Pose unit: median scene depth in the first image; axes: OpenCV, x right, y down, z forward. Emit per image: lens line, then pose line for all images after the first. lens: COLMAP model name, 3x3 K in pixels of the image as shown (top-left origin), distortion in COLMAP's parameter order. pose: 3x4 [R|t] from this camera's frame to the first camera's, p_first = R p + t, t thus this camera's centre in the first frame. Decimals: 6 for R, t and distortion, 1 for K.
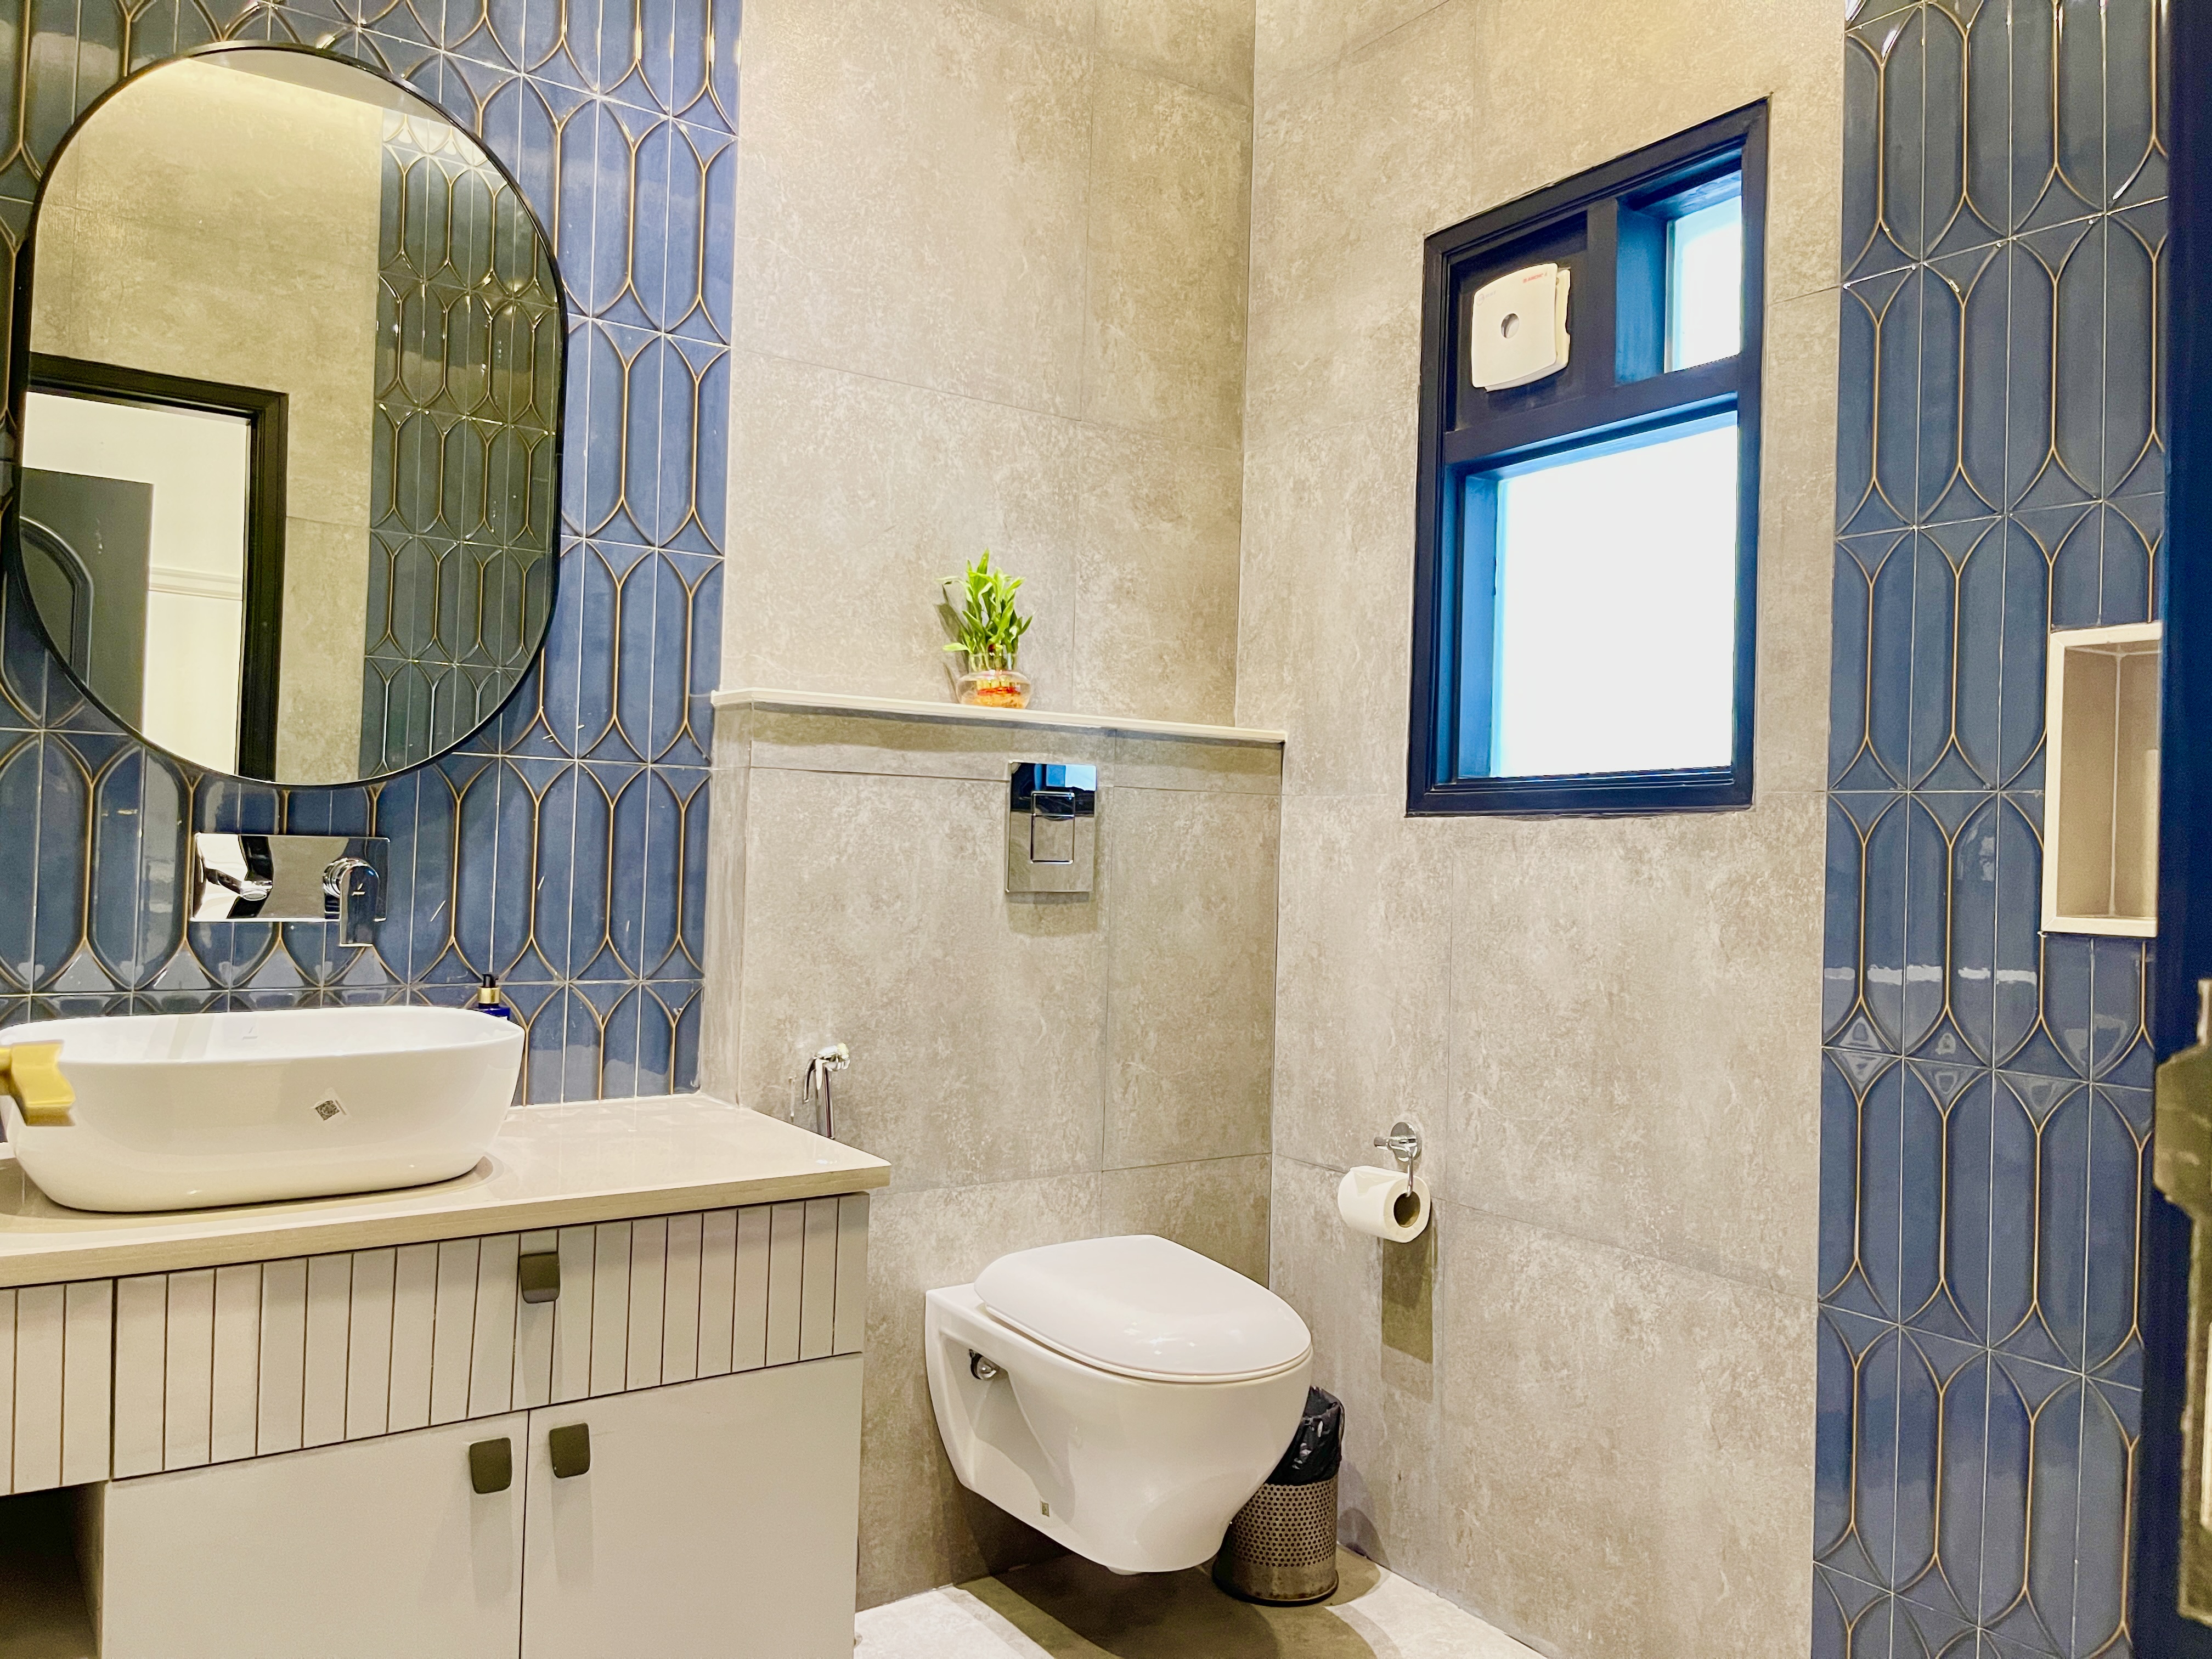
lens RADIAL K [[1688.2, 0, 1108.9], [0, 1688.2, 802.4], [0, 0, 1]] dist [0.068777, -0.088235]
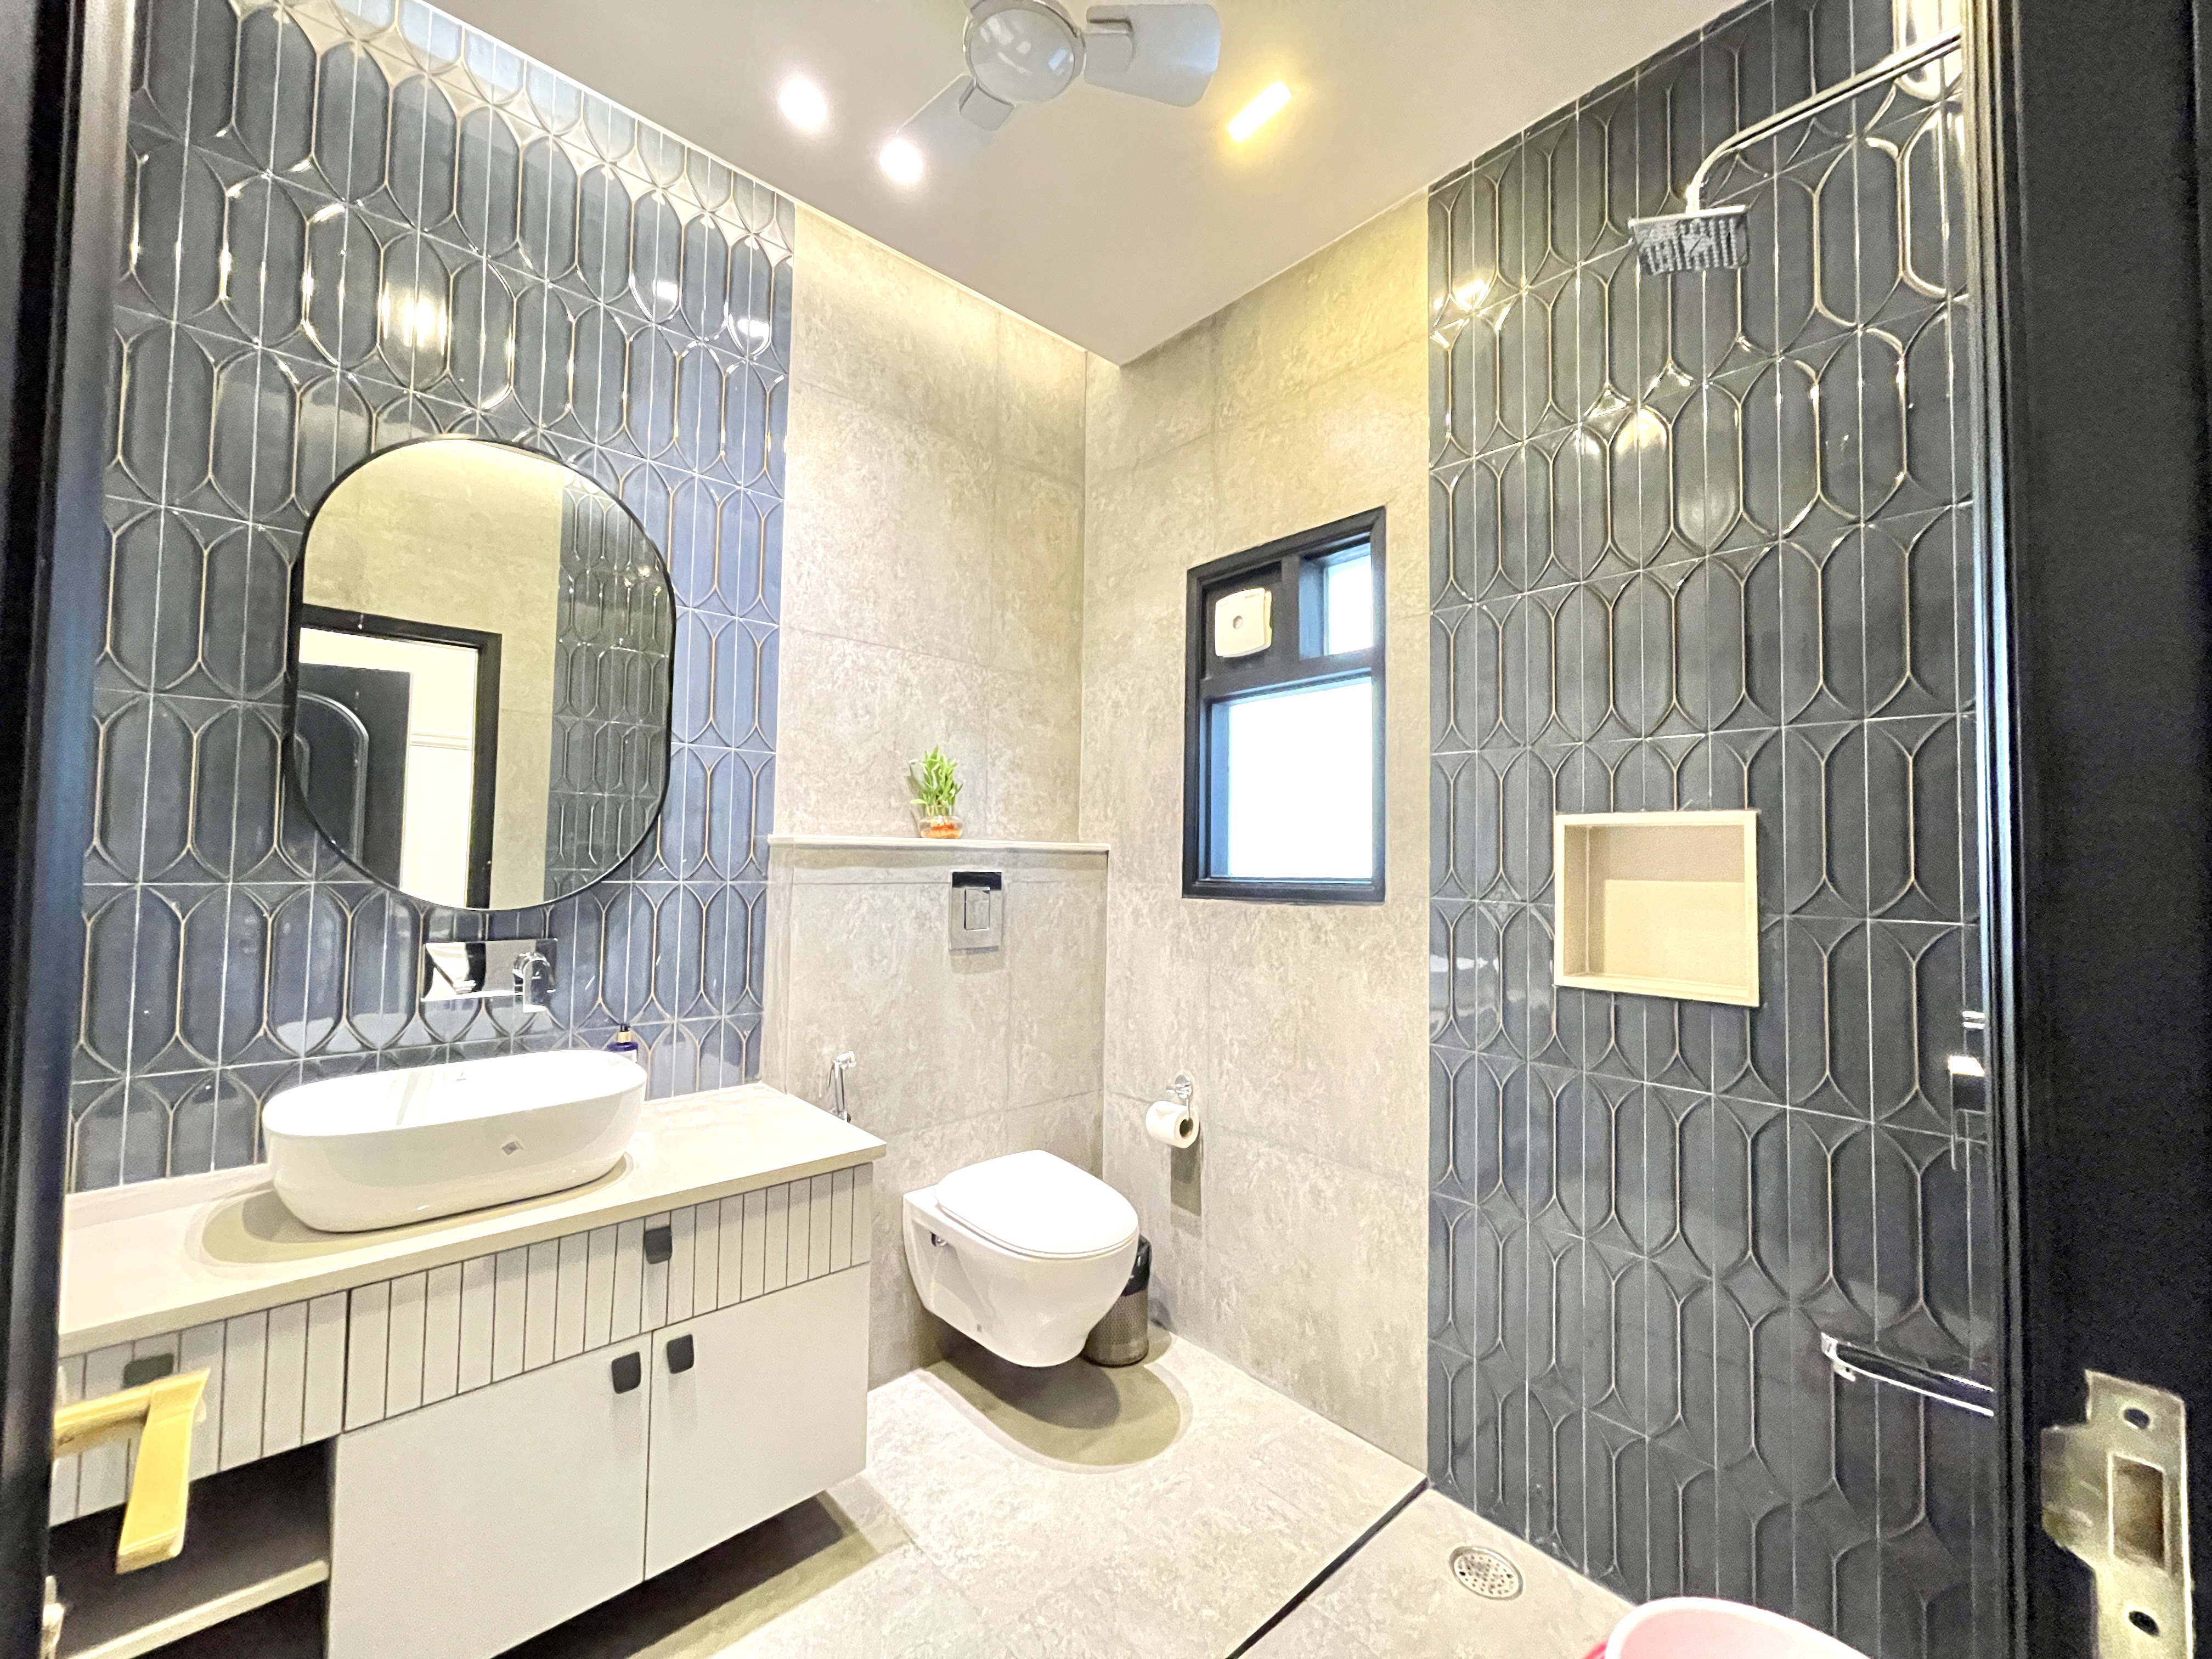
lens RADIAL K [[902.0, 0, 1096.1], [0, 902.0, 815.7], [0, 0, 1]] dist [-0.005629, 0.003032]
pose [[0.991683, -0.007555, 0.128484, -0.033064], [0.010232, 0.999744, -0.020189, -0.064751], [-0.128299, 0.021336, 0.991506, 0.101378]]
